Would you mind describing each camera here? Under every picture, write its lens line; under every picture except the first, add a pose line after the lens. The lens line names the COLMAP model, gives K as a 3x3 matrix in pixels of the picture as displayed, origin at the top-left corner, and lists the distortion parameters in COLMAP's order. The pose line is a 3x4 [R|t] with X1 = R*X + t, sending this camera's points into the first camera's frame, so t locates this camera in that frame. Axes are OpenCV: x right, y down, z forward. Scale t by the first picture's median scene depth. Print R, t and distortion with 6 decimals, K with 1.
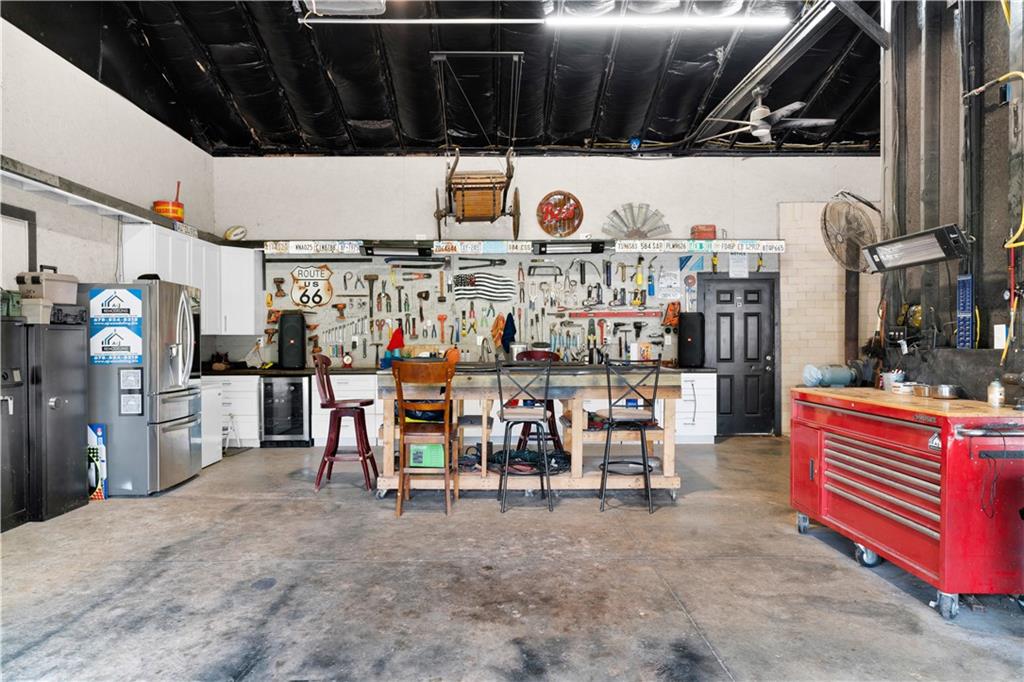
lens RADIAL K [[663.0, 0, 512.0], [0, 663.0, 341.0], [0, 0, 1]] dist [0.001199, 0.001797]
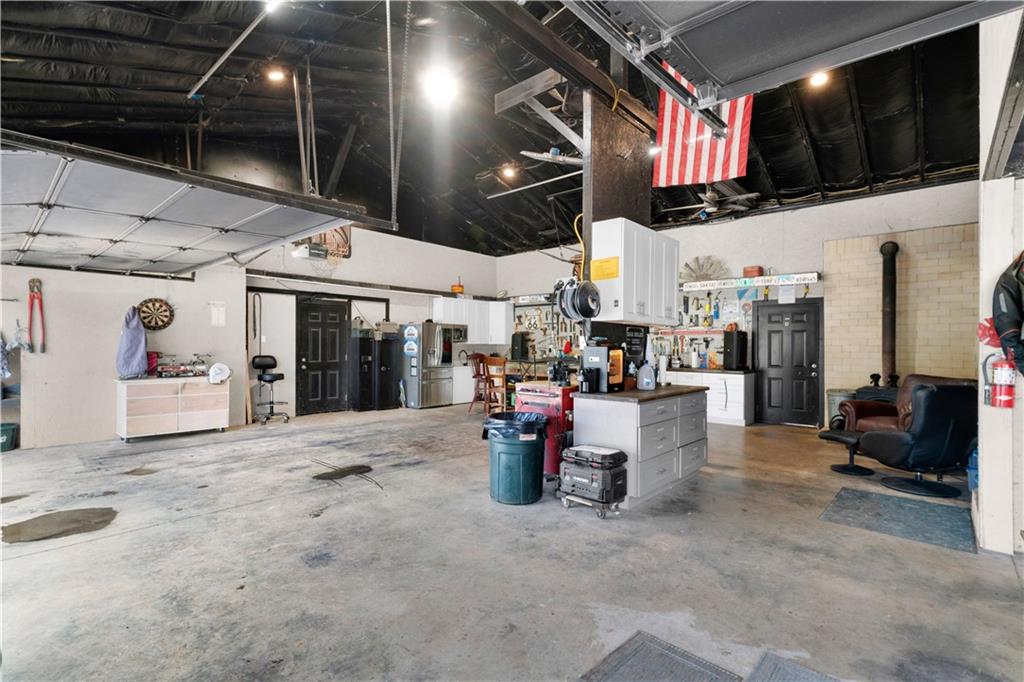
lens RADIAL K [[490.4, 0, 512.0], [0, 490.4, 341.0], [0, 0, 1]] dist [-0.001893, -0.000597]
pose [[0.731155, 0.003613, -0.682202, 0.615961], [-0.013121, 0.999875, -0.008768, -0.006075], [0.682085, 0.015362, 0.731111, -0.071457]]
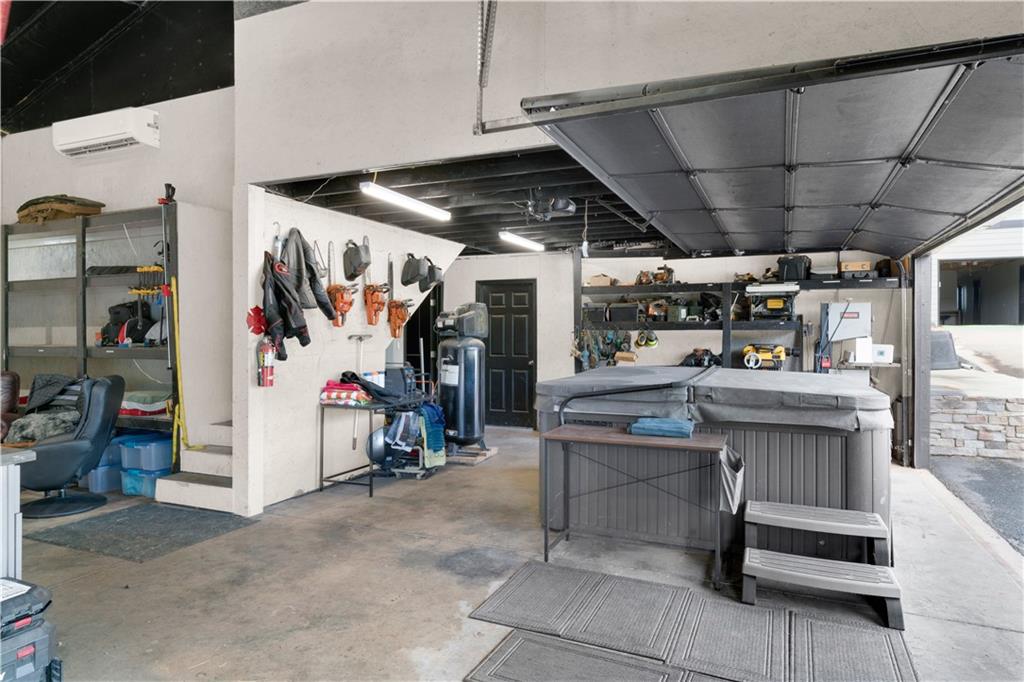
lens RADIAL K [[607.2, 0, 512.0], [0, 607.2, 341.0], [0, 0, 1]] dist [-0.008447, -0.001454]
pose [[0.415366, -0.011560, 0.909581, 0.239702], [0.005086, 0.999933, 0.010385, -0.007837], [-0.909640, 0.000313, 0.415397, 0.042122]]
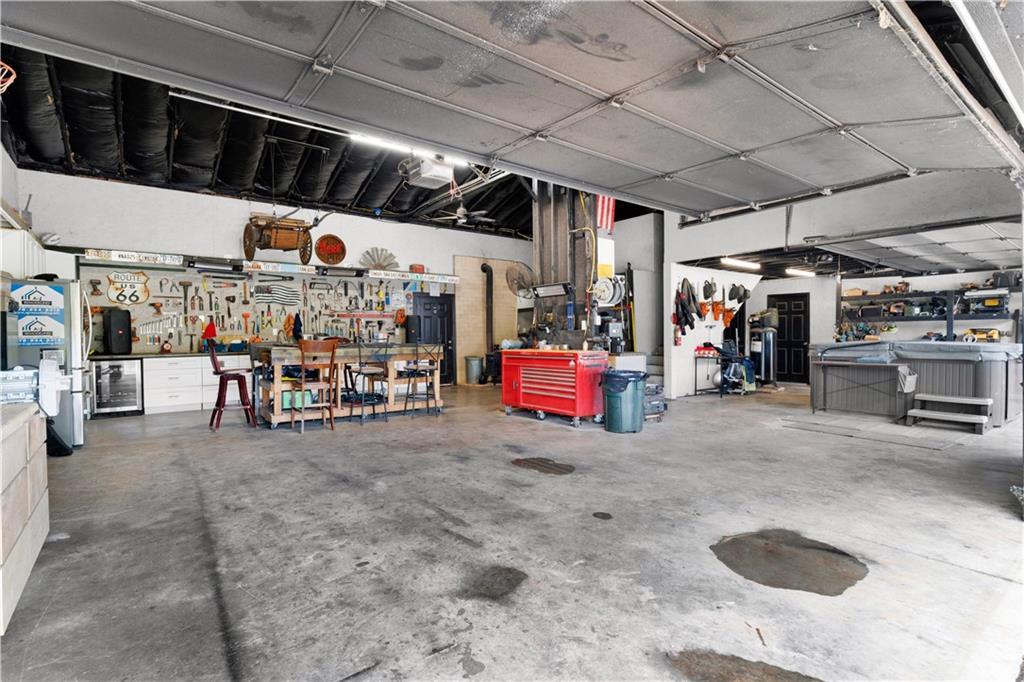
lens RADIAL K [[489.8, 0, 512.0], [0, 489.8, 341.0], [0, 0, 1]] dist [-0.000616, -0.000151]
pose [[0.803666, -0.010251, 0.594992, -0.270983], [0.008428, 0.999947, 0.005844, 0.017530], [-0.595020, 0.000318, 0.803711, -0.165972]]
